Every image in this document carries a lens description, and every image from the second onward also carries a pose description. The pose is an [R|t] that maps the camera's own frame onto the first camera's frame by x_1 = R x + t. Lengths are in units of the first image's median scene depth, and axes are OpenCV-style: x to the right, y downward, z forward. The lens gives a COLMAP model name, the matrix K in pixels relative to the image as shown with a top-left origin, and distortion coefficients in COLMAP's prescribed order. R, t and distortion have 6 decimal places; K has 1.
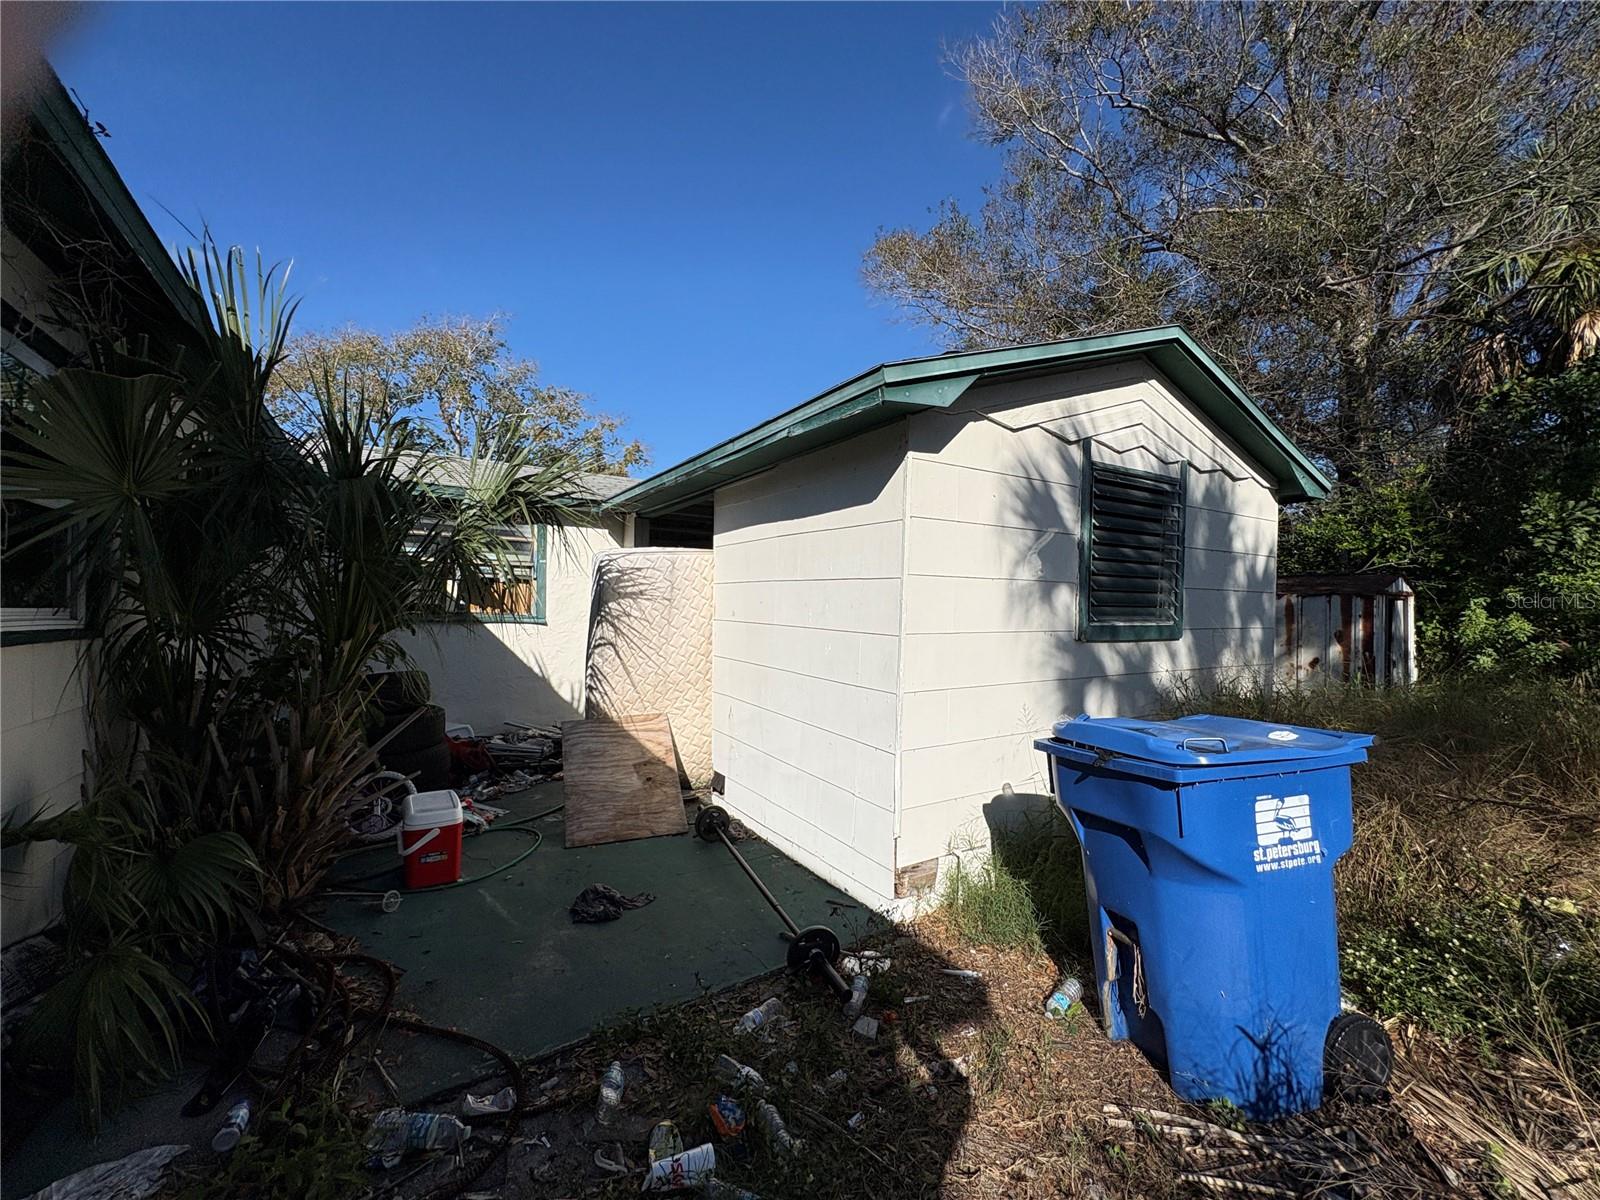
lens RADIAL K [[647.2, 0, 800.0], [0, 647.2, 600.0], [0, 0, 1]] dist [0.000239, -0.000086]
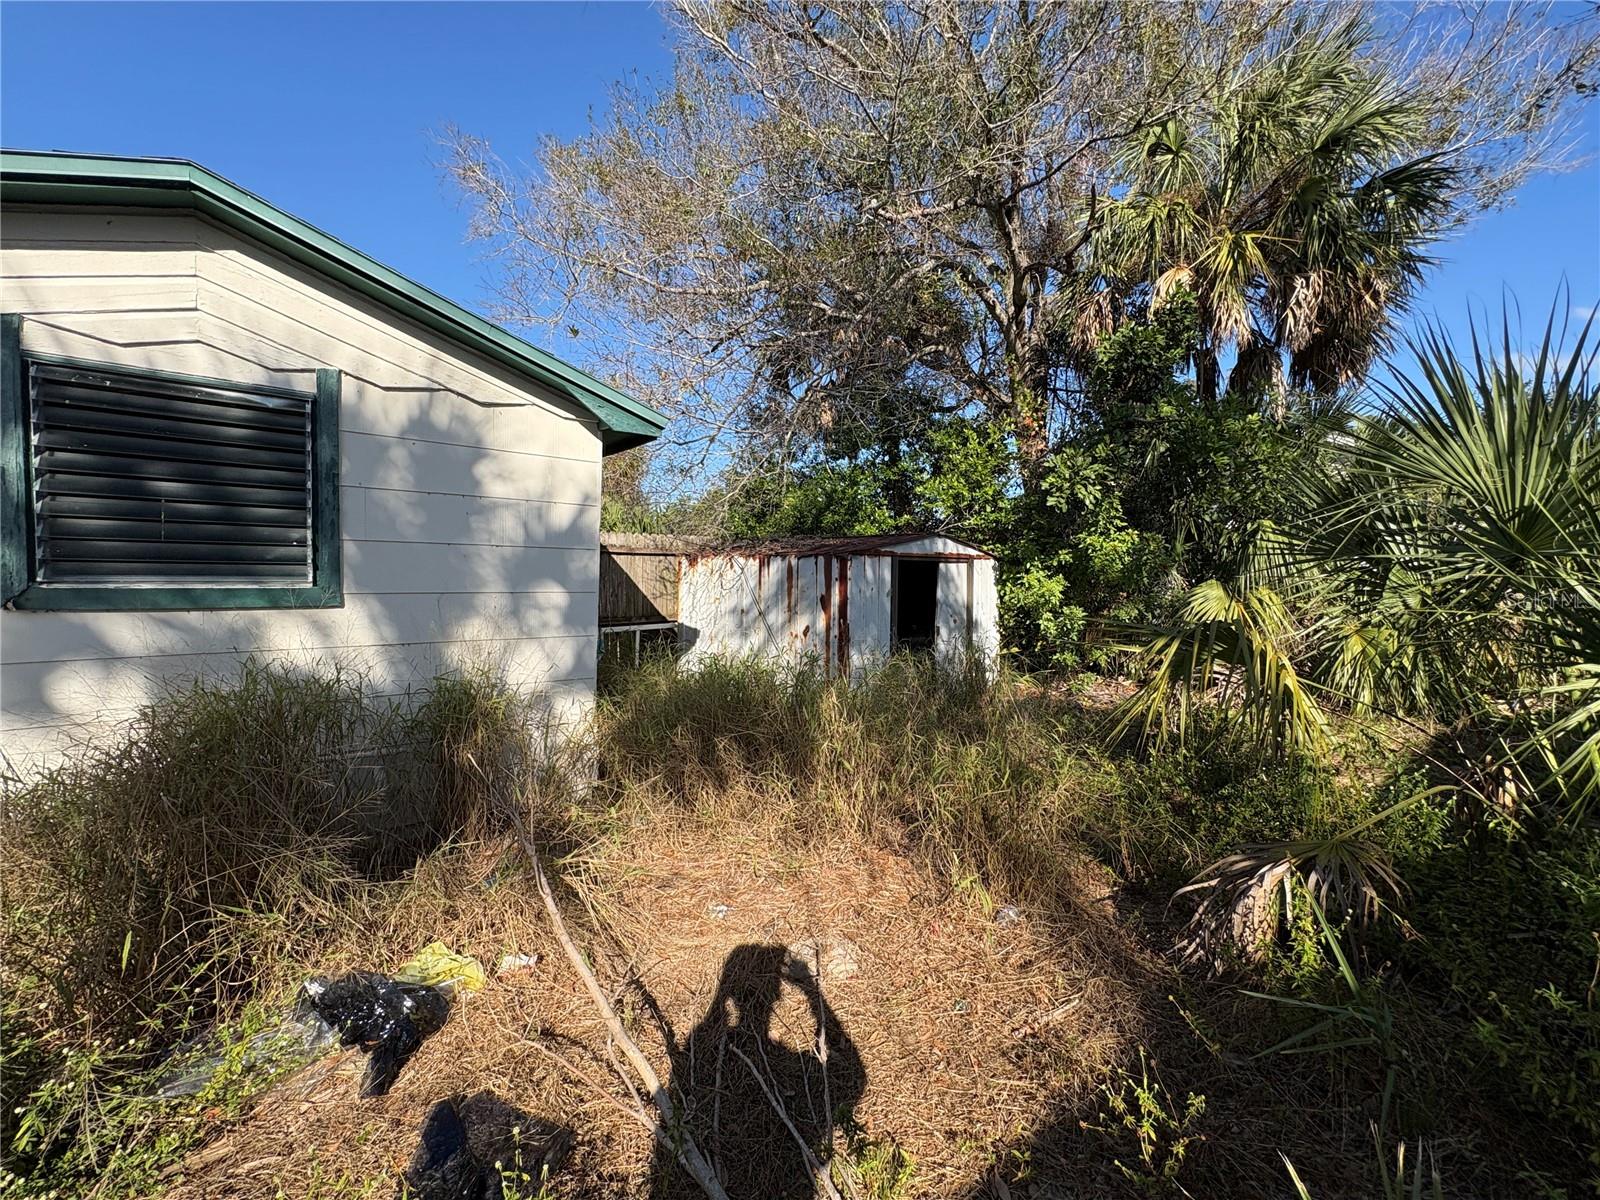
lens RADIAL K [[647.2, 0, 800.0], [0, 647.2, 600.0], [0, 0, 1]] dist [0.000239, -0.000086]
pose [[0.992059, -0.004095, 0.125708, 1.194347], [-0.002357, 0.998689, 0.051138, 0.013645], [-0.125753, -0.051028, 0.990748, 0.198528]]
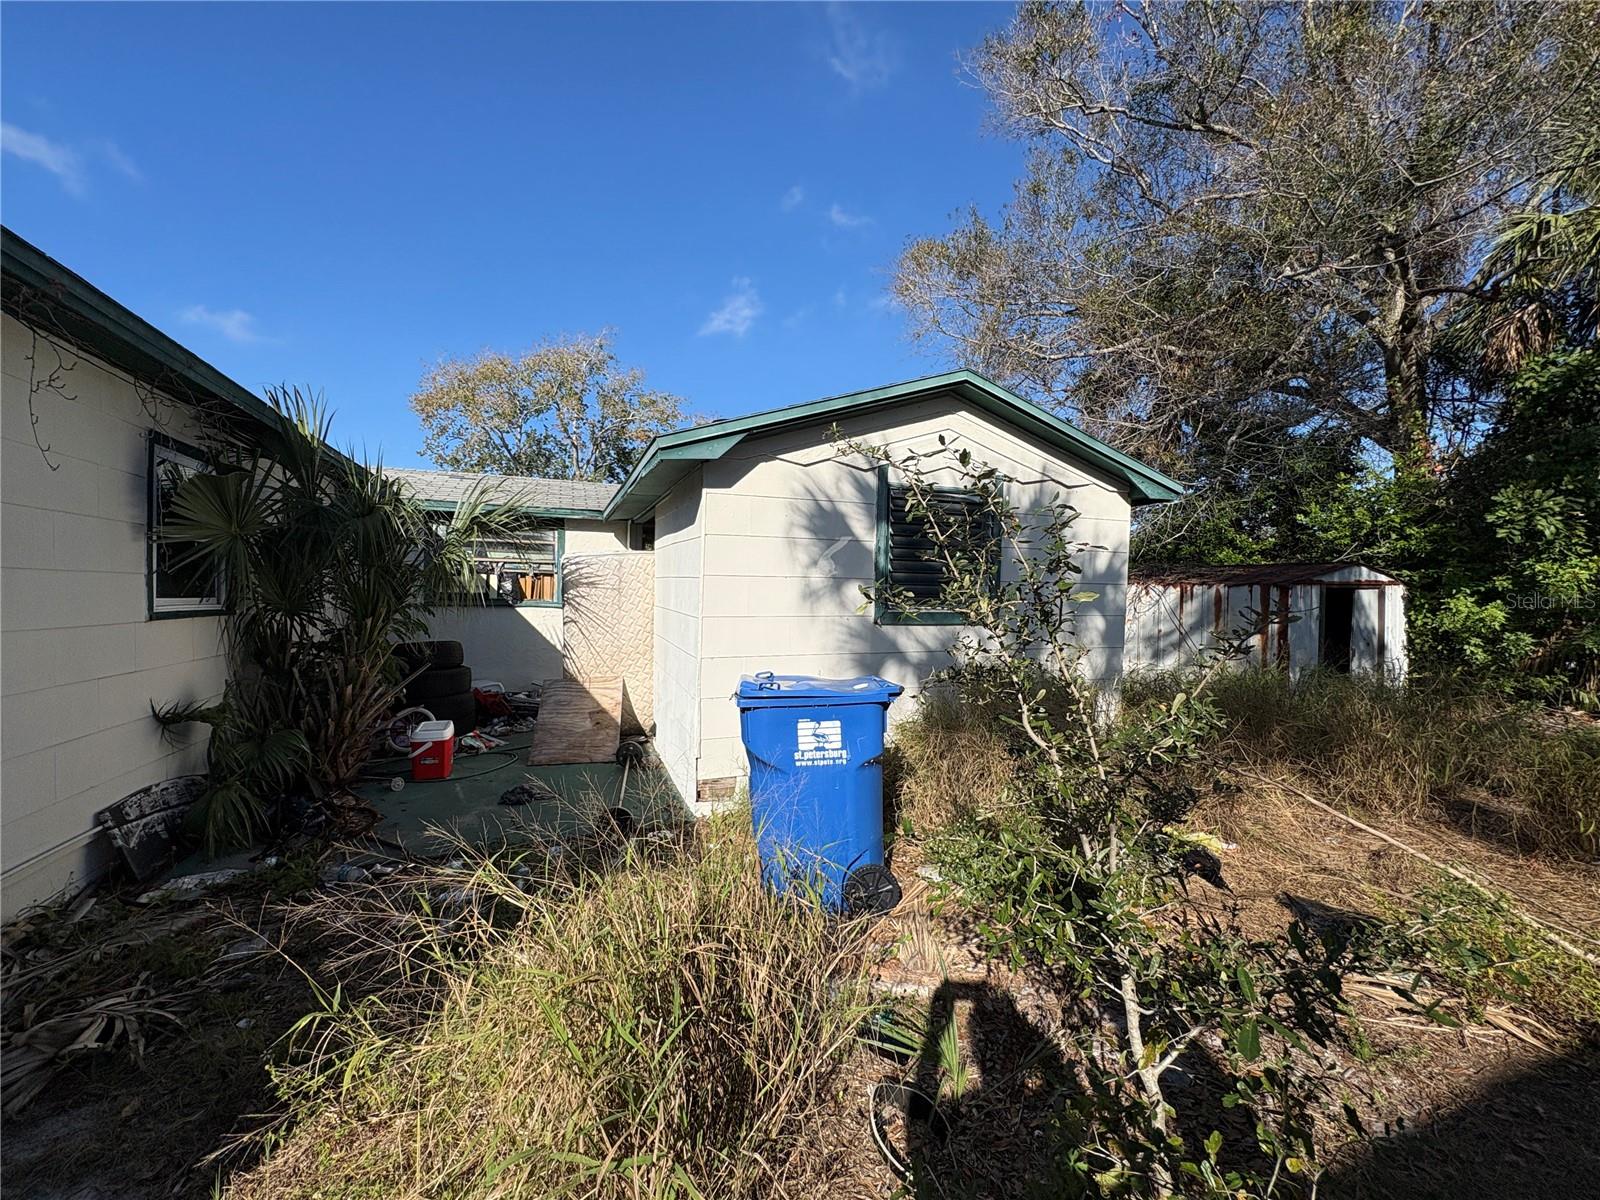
lens RADIAL K [[647.2, 0, 800.0], [0, 647.2, 600.0], [0, 0, 1]] dist [0.000239, -0.000086]
pose [[0.981693, 0.003323, -0.190440, 0.527309], [0.001156, 0.999725, 0.023401, -0.014625], [0.190465, -0.023193, 0.981420, -0.291374]]
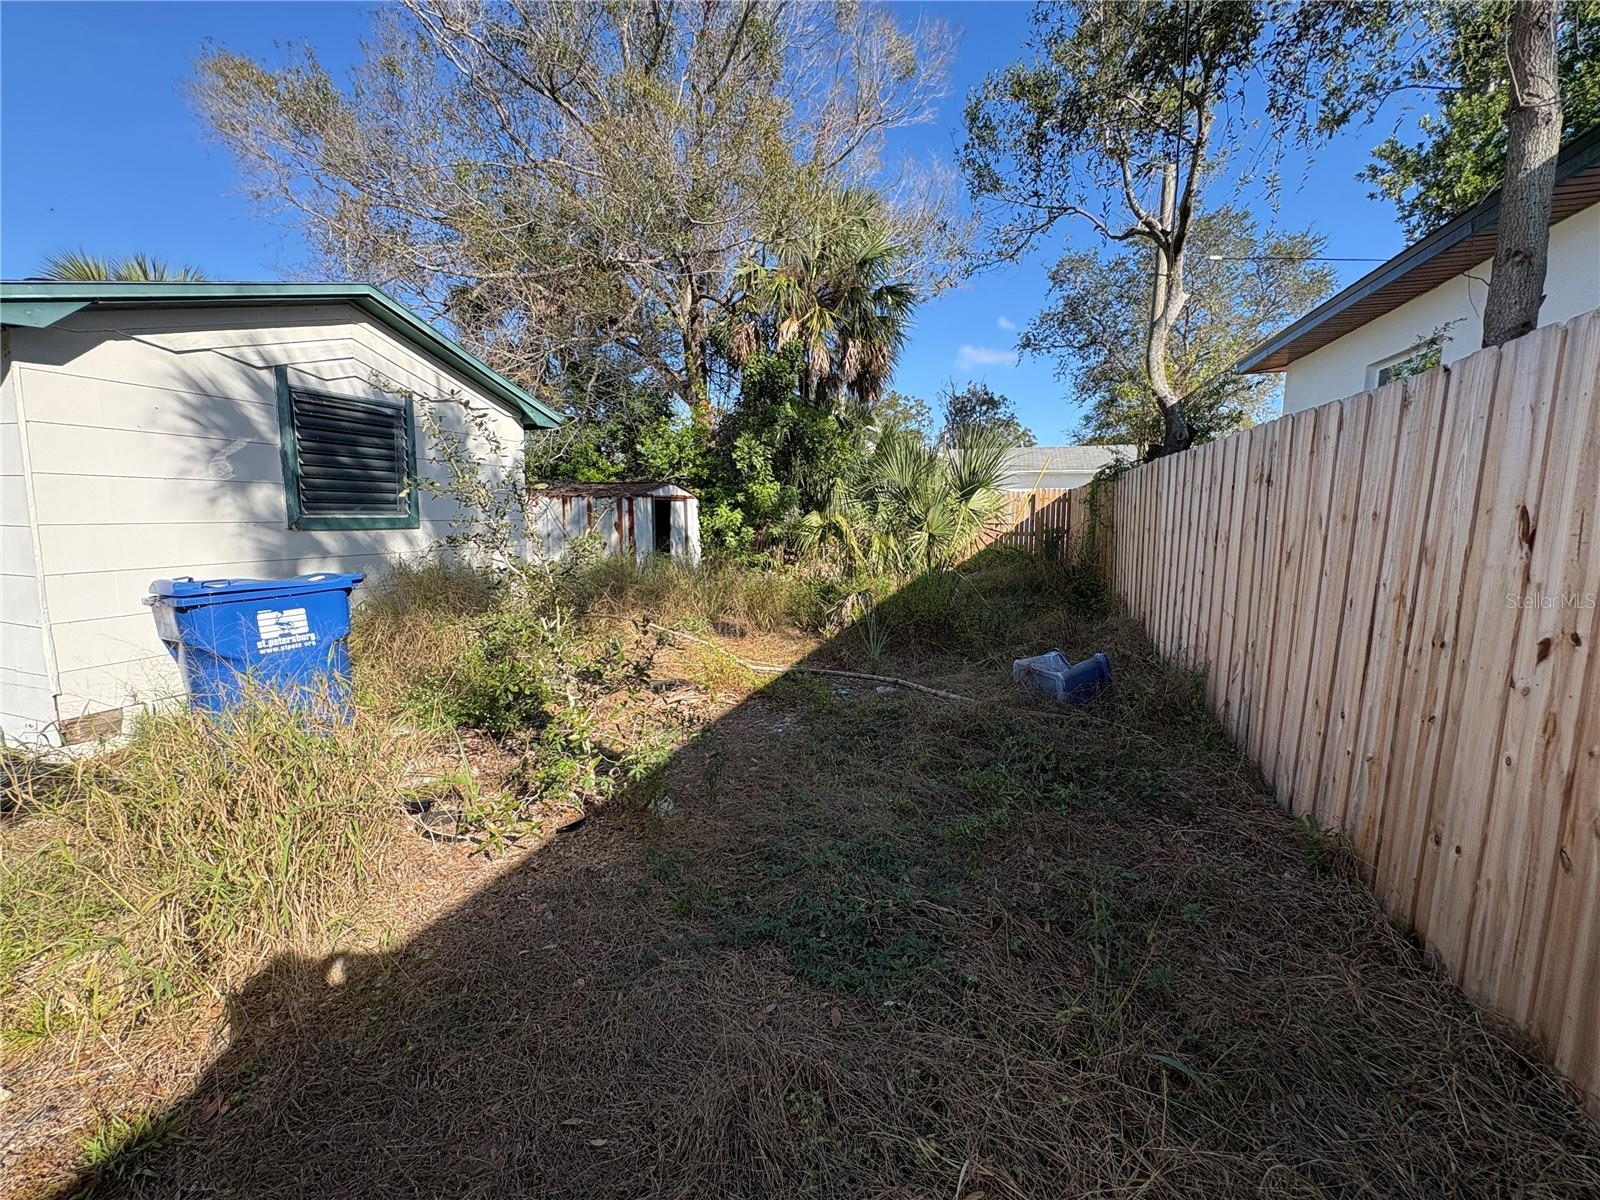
lens RADIAL K [[647.2, 0, 800.0], [0, 647.2, 600.0], [0, 0, 1]] dist [0.000239, -0.000086]
pose [[0.764876, -0.093075, 0.637418, 0.372176], [-0.003003, 0.988981, 0.148013, 0.008590], [-0.644170, -0.115126, 0.756168, -0.633089]]
